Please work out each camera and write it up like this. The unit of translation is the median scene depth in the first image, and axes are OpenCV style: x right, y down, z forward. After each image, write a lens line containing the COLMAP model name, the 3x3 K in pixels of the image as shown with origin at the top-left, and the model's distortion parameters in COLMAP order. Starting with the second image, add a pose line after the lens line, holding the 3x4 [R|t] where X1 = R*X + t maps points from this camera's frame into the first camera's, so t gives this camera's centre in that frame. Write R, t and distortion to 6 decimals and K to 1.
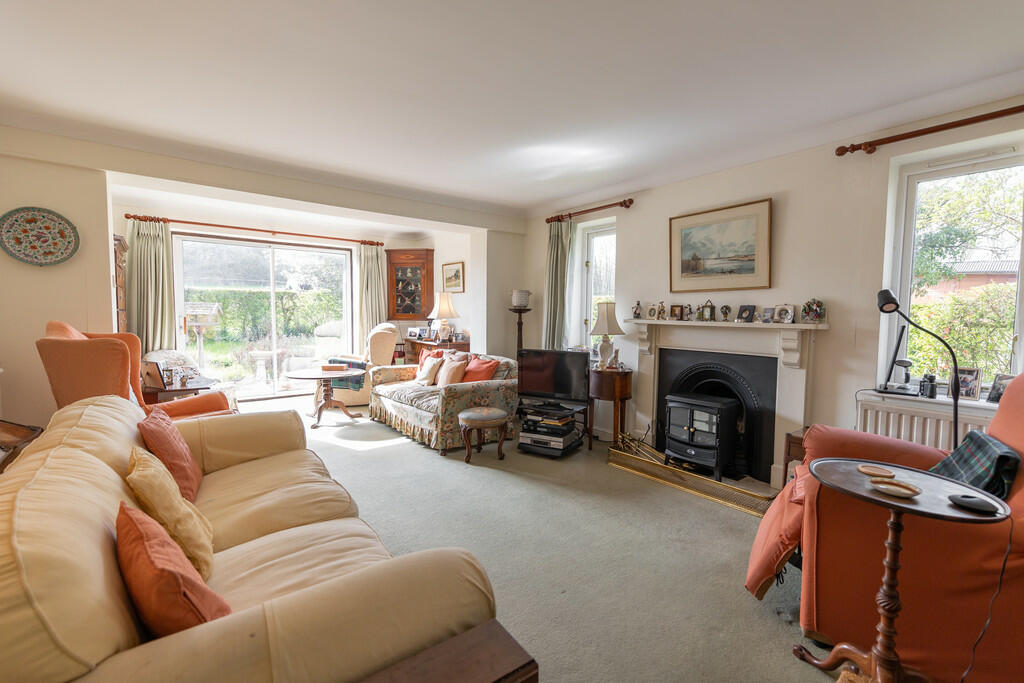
lens RADIAL K [[439.6, 0, 518.5], [0, 439.6, 342.3], [0, 0, 1]] dist [-0.005349, -0.000789]
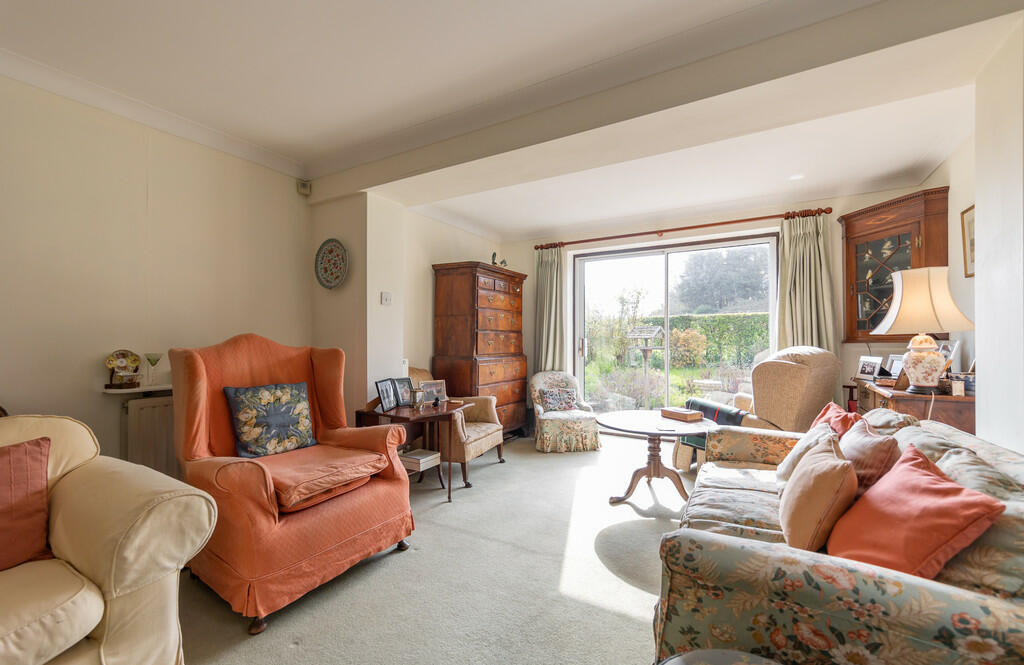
lens RADIAL K [[411.6, 0, 529.9], [0, 411.6, 338.5], [0, 0, 1]] dist [0.002138, 0.000070]
pose [[0.369186, -0.015062, -0.929233, 0.050212], [-0.055524, 0.997725, -0.038232, -0.015794], [0.927695, 0.065710, 0.367510, 0.525326]]
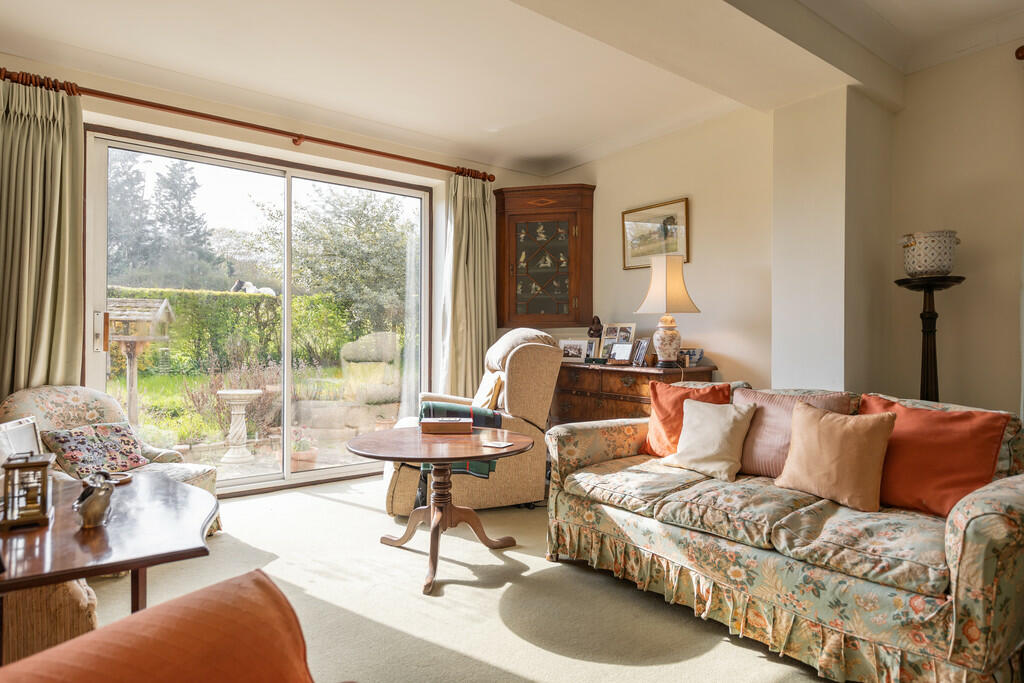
lens RADIAL K [[572.0, 0, 508.8], [0, 572.0, 340.5], [0, 0, 1]] dist [0.003291, -0.000163]
pose [[0.999356, -0.006051, -0.035381, -0.312236], [0.003687, 0.997778, -0.066522, 0.010854], [0.035705, 0.066348, 0.997158, 0.409363]]
